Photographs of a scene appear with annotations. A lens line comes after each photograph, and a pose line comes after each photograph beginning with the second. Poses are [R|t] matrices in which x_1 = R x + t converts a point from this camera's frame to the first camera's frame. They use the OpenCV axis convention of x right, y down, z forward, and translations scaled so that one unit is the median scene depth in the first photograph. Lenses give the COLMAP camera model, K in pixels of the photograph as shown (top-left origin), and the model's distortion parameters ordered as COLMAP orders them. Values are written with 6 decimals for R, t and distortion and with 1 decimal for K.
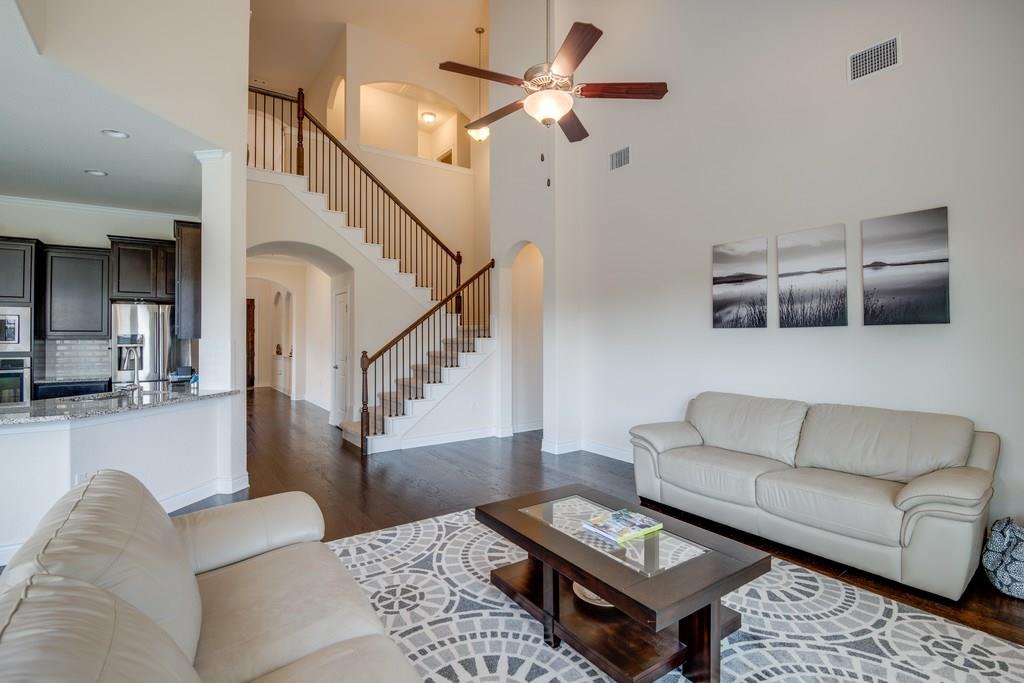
lens RADIAL K [[487.2, 0, 519.4], [0, 487.2, 327.9], [0, 0, 1]] dist [0.002718, -0.006086]
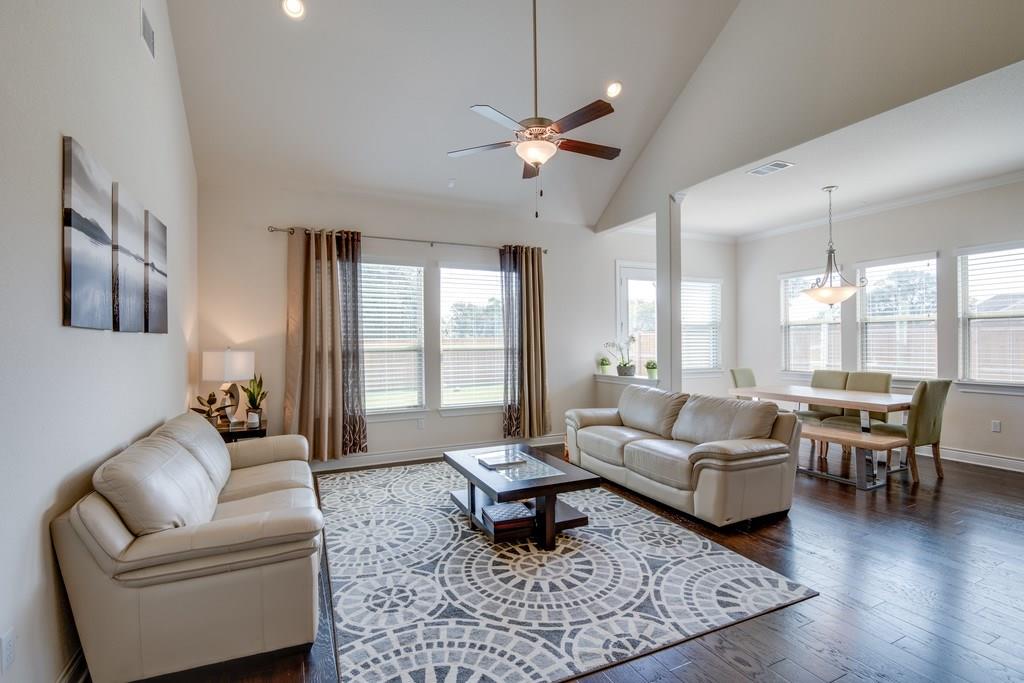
lens RADIAL K [[487.2, 0, 524.3], [0, 487.2, 343.6], [0, 0, 1]] dist [0.002718, -0.006086]
pose [[-0.985291, 0.012763, 0.170408, -0.098159], [0.010588, 0.999851, -0.013663, 0.036176], [-0.170557, -0.011658, -0.985279, 1.917232]]
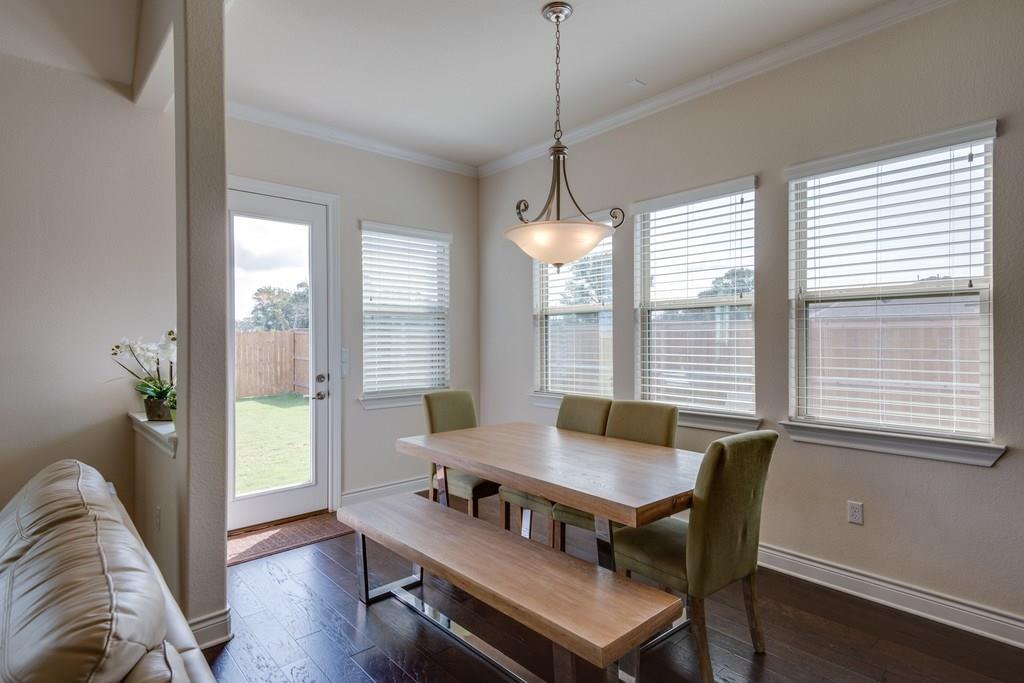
lens RADIAL K [[556.9, 0, 515.2], [0, 556.9, 339.5], [0, 0, 1]] dist [0.029293, 0.000641]
pose [[-0.994891, 0.007750, -0.100657, -0.704471], [0.009149, 0.999868, -0.013441, 0.019956], [0.100540, -0.014293, -0.994830, 0.949754]]
